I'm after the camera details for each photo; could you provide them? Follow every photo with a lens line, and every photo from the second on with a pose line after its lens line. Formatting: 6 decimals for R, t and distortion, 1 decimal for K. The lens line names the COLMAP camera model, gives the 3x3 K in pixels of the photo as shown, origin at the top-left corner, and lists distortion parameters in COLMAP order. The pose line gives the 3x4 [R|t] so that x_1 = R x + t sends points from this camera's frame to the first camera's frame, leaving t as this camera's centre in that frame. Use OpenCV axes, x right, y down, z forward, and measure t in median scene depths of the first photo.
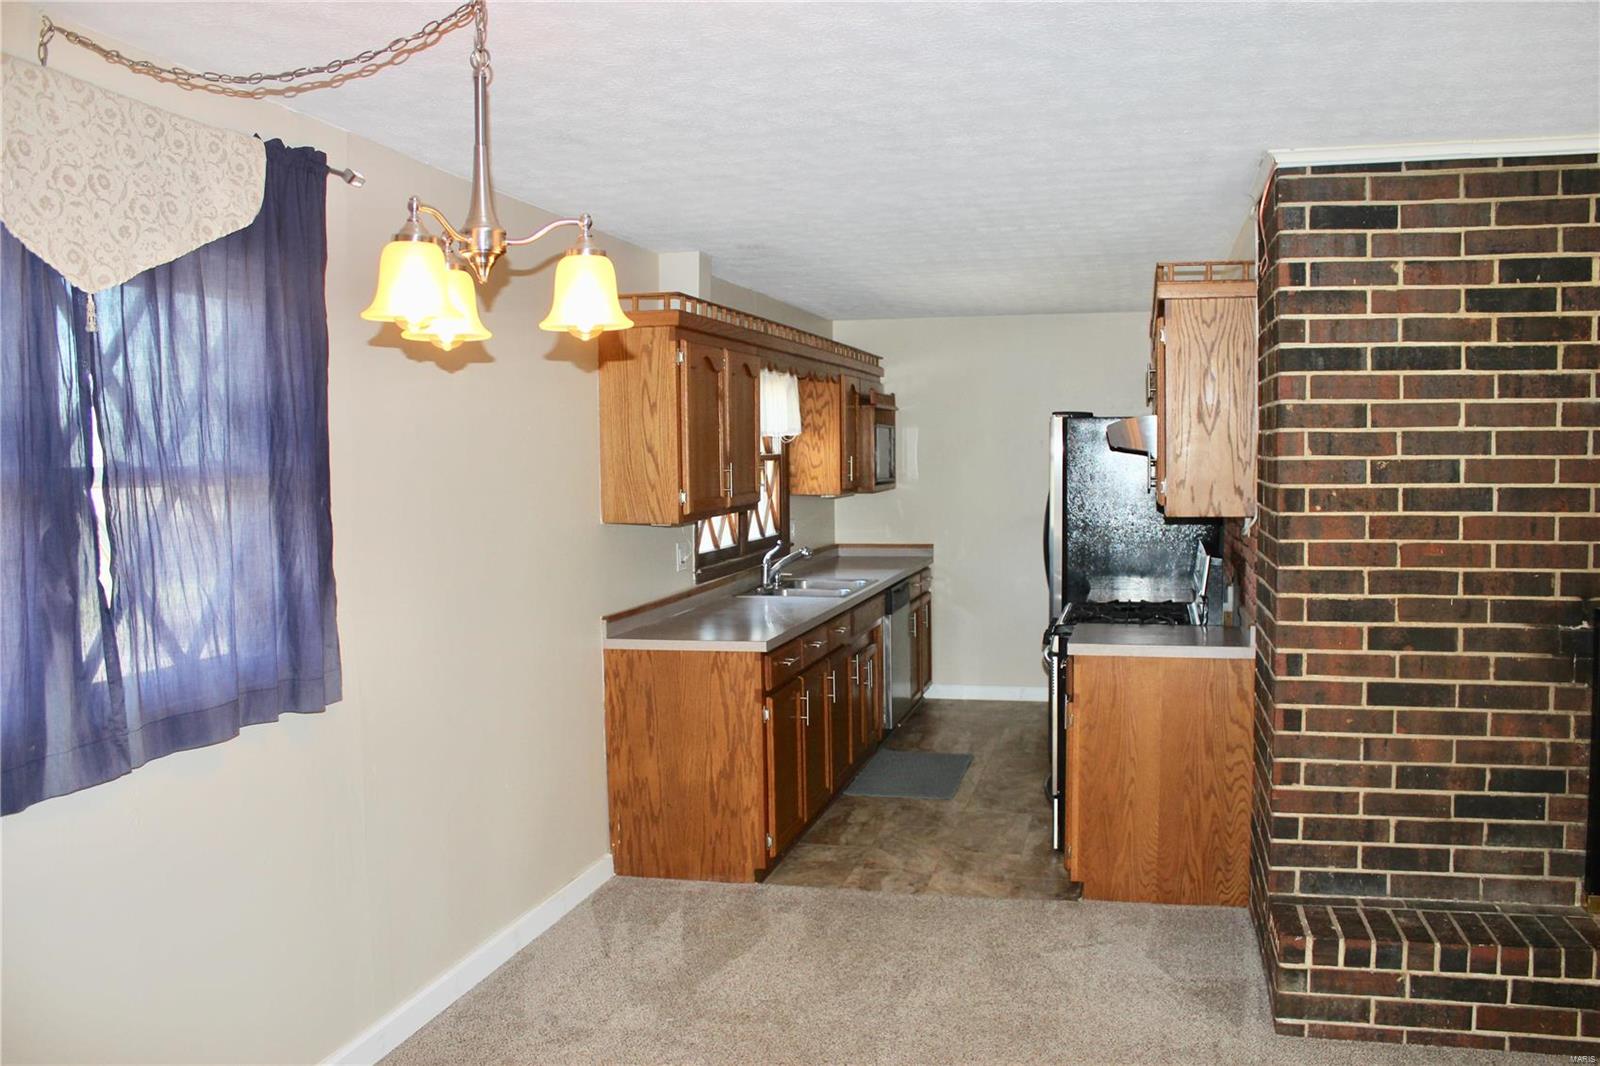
lens RADIAL K [[1320.5, 0, 810.9], [0, 1320.5, 533.7], [0, 0, 1]] dist [-0.150558, 0.118061]
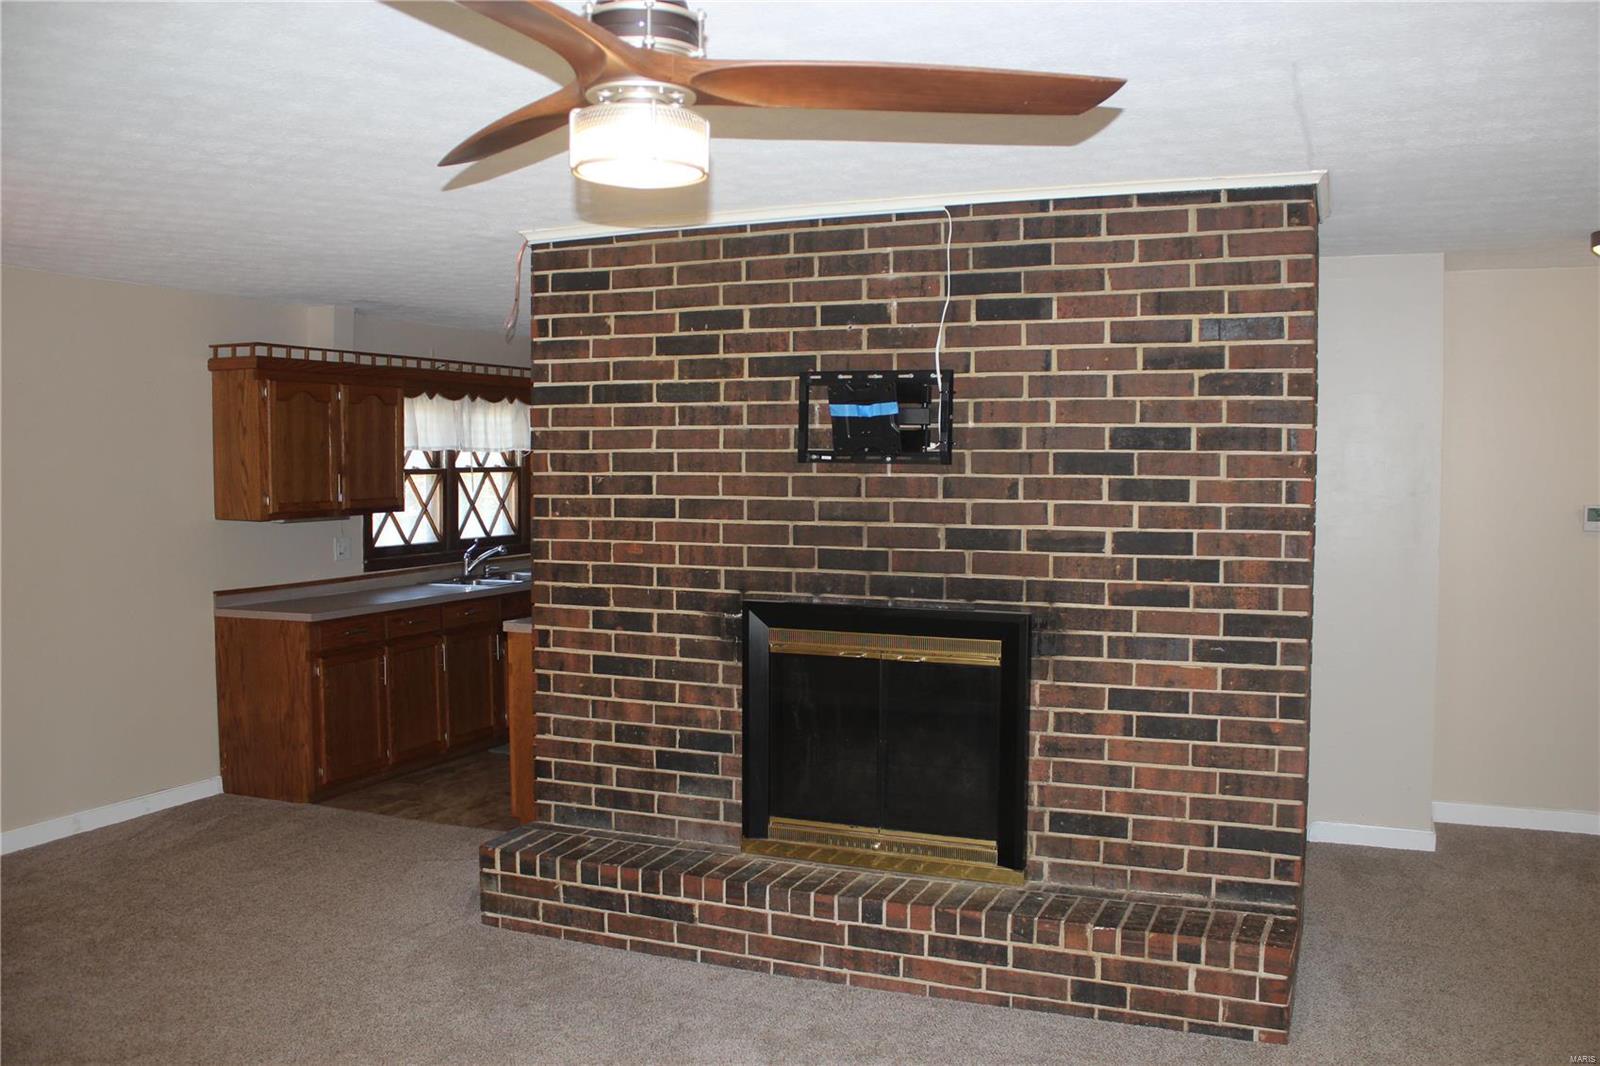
lens RADIAL K [[1320.5, 0, 812.6], [0, 1320.5, 535.3], [0, 0, 1]] dist [-0.150558, 0.118061]
pose [[0.987521, 0.020115, -0.156196, 0.795198], [-0.021268, 0.999757, -0.005715, 0.002994], [0.156044, 0.008965, 0.987709, -0.207688]]
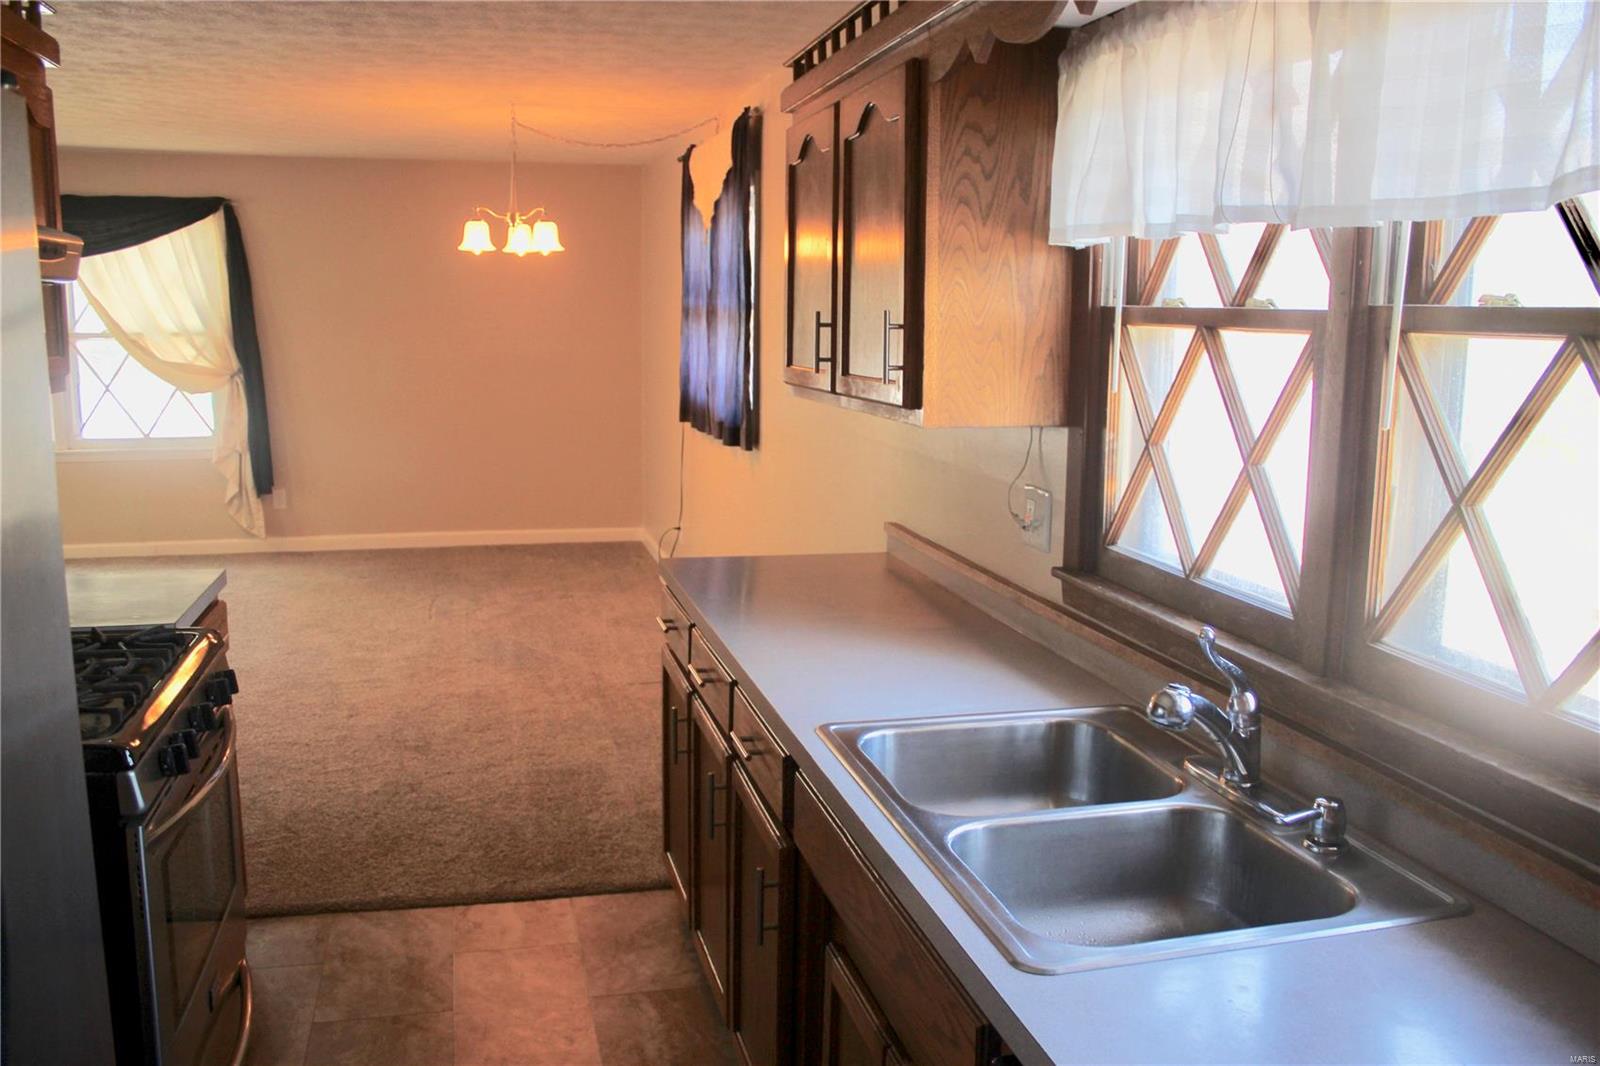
lens RADIAL K [[1320.5, 0, 801.1], [0, 1320.5, 535.9], [0, 0, 1]] dist [-0.150558, 0.118061]
pose [[-0.880047, 0.065175, -0.470394, 0.297057], [-0.040777, 0.976508, 0.211588, -0.111885], [0.473133, 0.205389, -0.856715, 2.030636]]
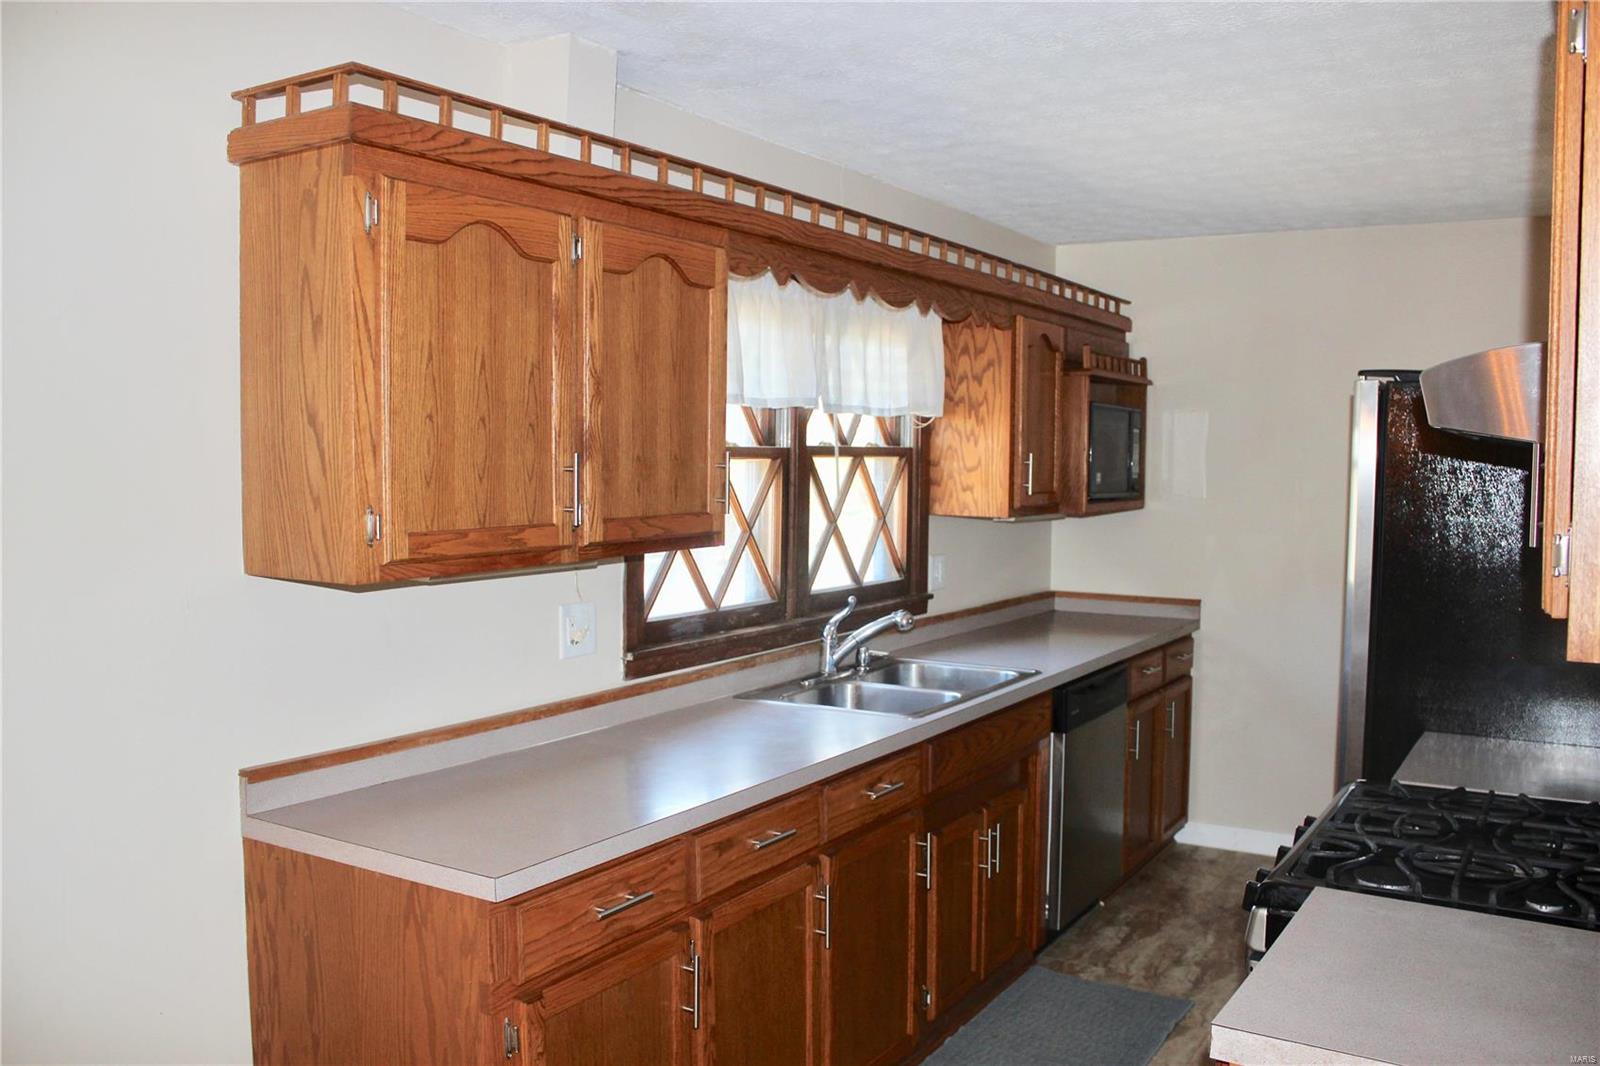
lens RADIAL K [[1320.5, 0, 843.9], [0, 1320.5, 536.0], [0, 0, 1]] dist [-0.150558, 0.118061]
pose [[0.958454, 0.038248, -0.282672, 0.228776], [-0.038274, 0.999253, 0.005432, -0.041508], [0.282669, 0.005613, 0.959201, 0.785438]]
